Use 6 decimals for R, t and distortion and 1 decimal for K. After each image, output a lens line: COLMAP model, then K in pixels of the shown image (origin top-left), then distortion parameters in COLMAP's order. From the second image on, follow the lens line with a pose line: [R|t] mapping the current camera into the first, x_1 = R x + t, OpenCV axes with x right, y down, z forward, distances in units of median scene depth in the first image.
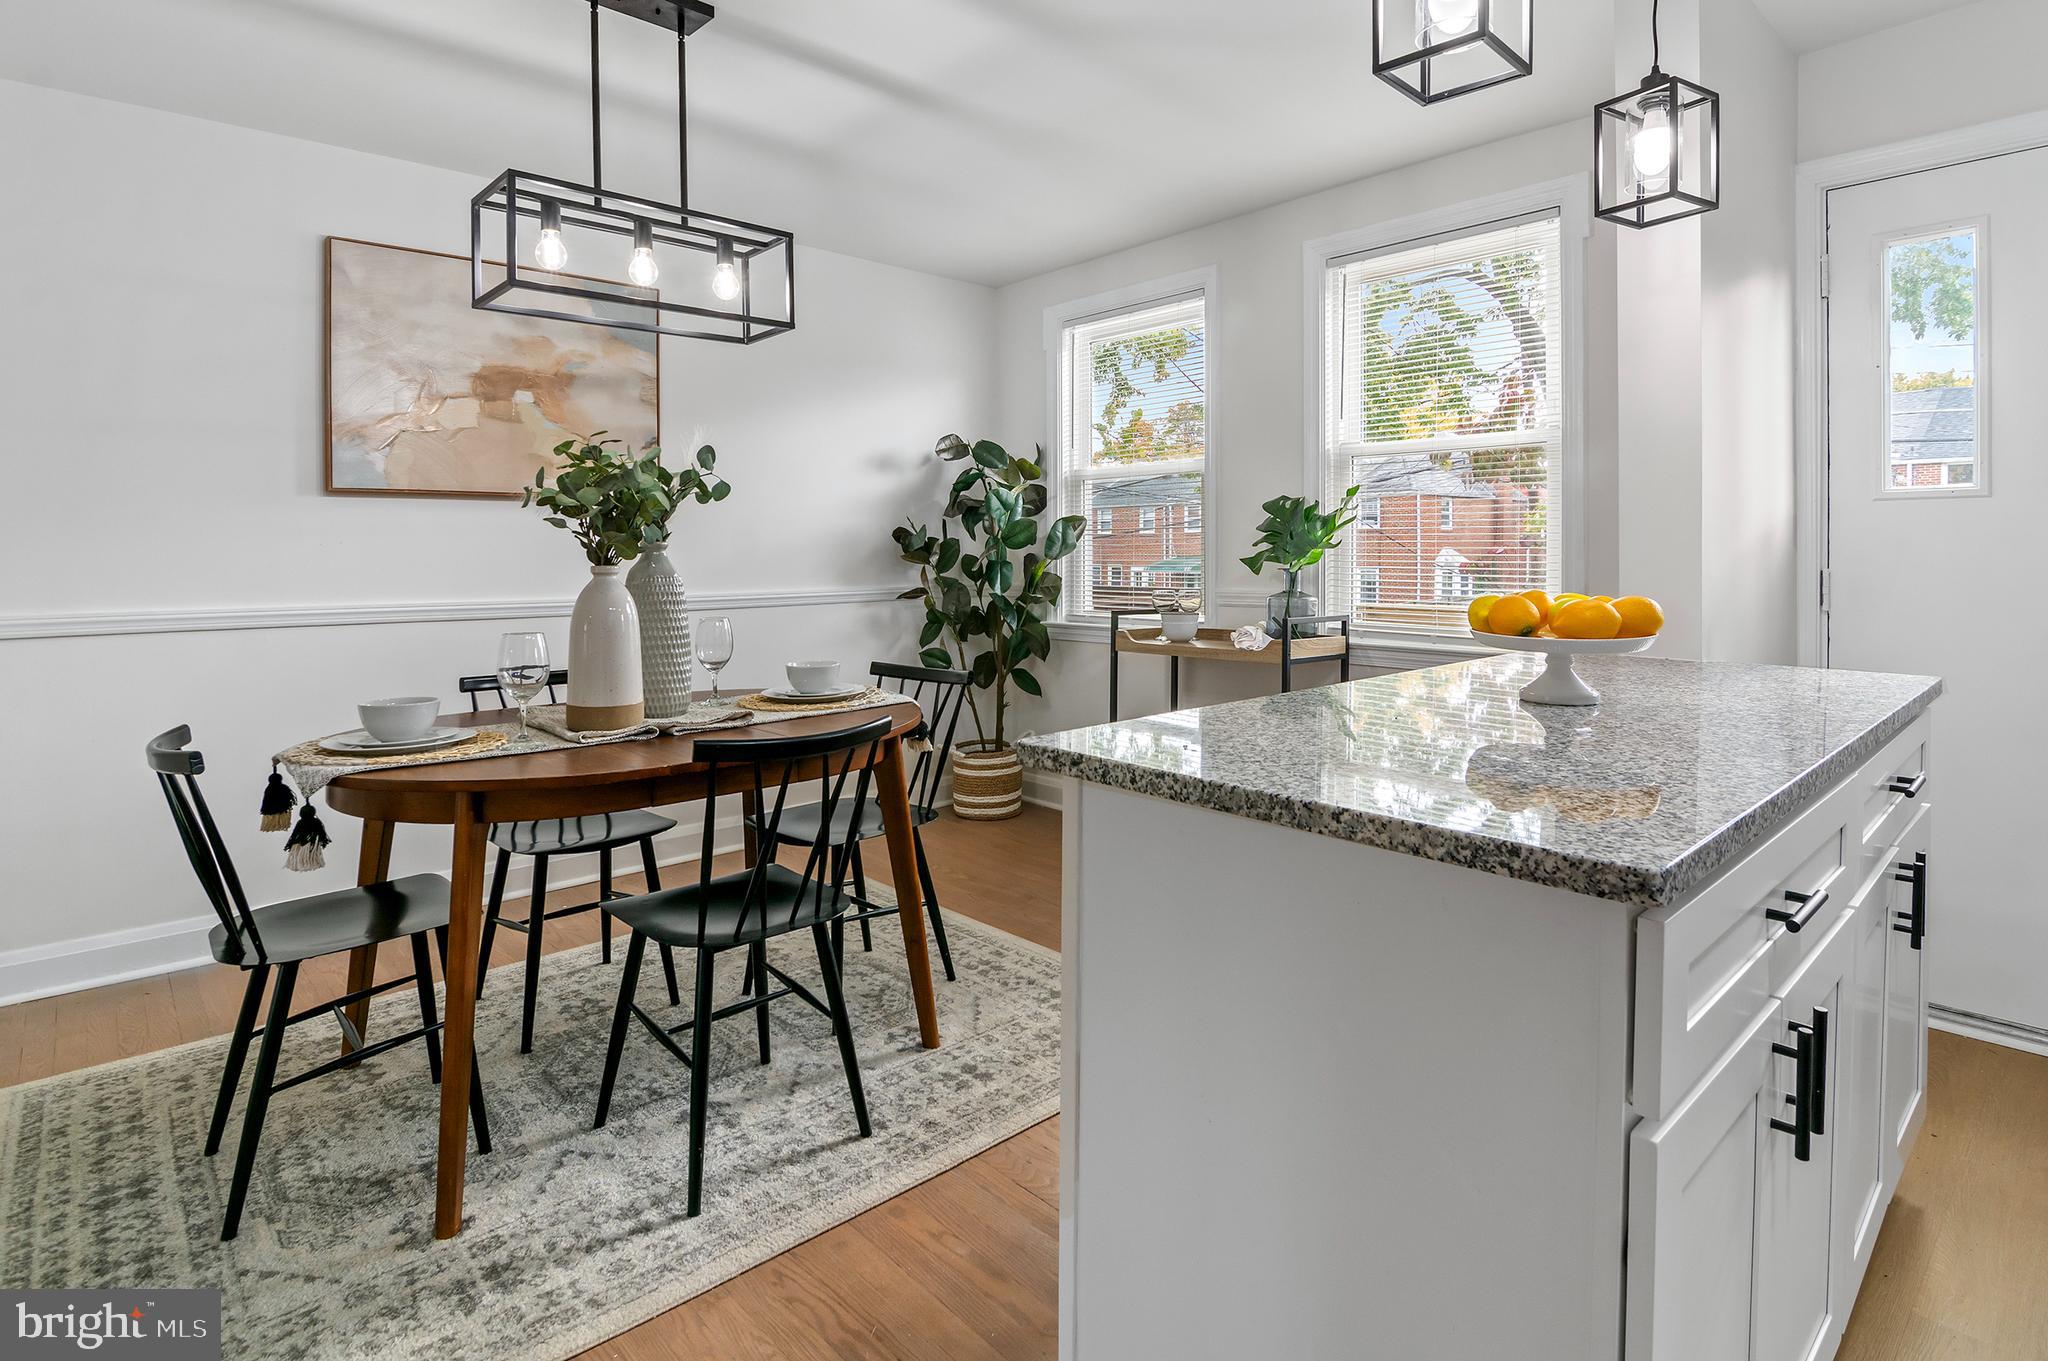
lens RADIAL K [[1039.8, 0, 1025.6], [0, 1039.8, 571.9], [0, 0, 1]] dist [-0.017326, -0.000919]
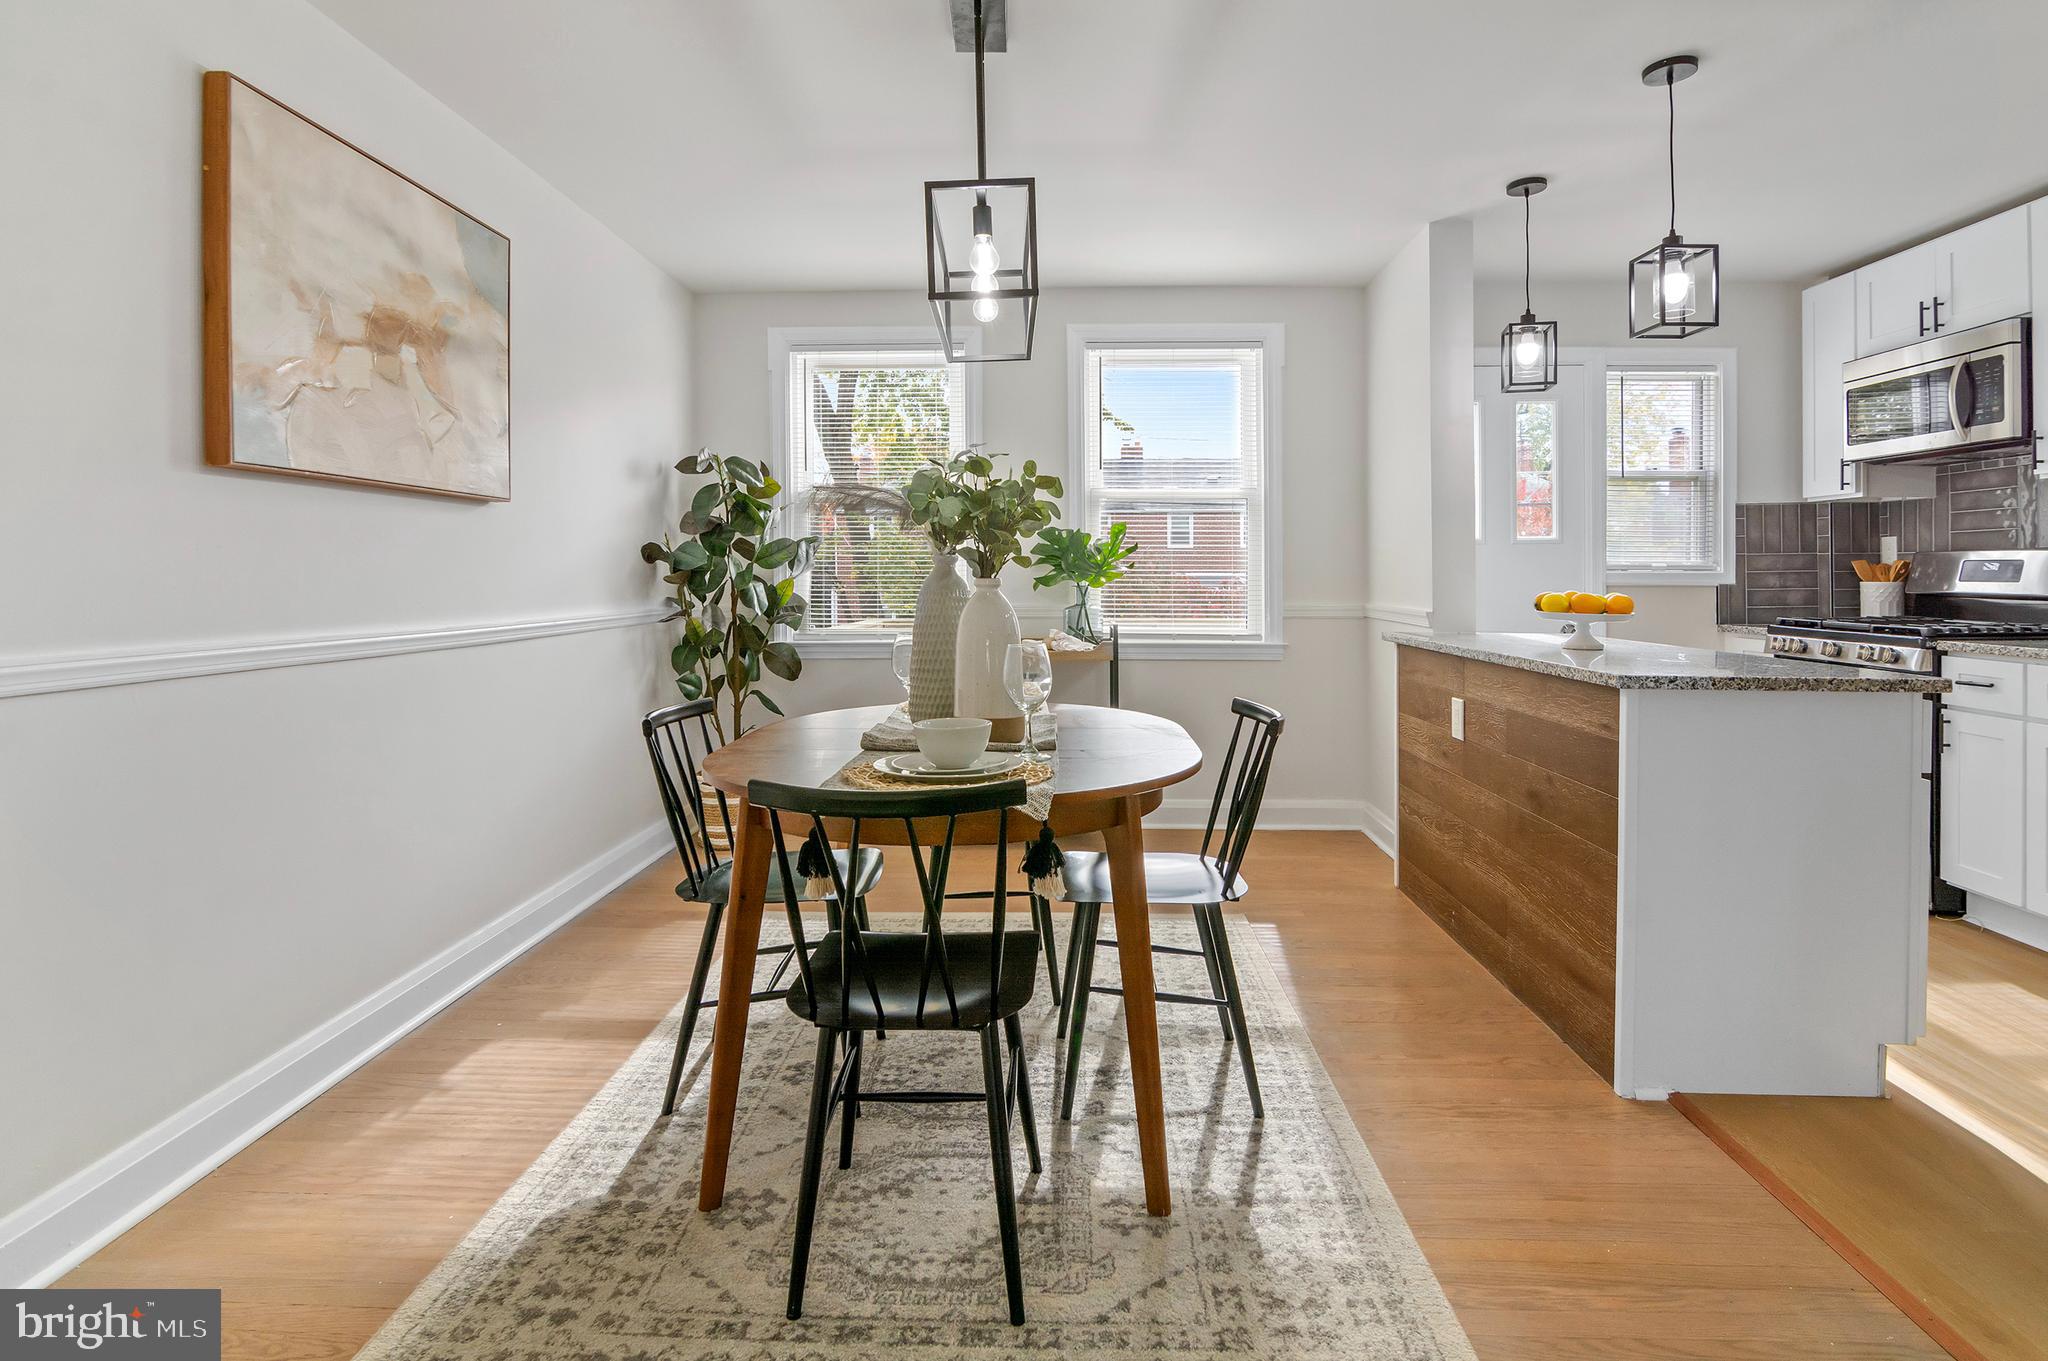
lens RADIAL K [[1034.1, 0, 1022.8], [0, 1034.1, 587.3], [0, 0, 1]] dist [-0.005447, -0.000670]
pose [[0.706677, -0.002471, 0.707532, -0.733187], [0.008683, 0.999949, -0.005179, 0.005227], [-0.707483, 0.009804, 0.706662, 0.180004]]
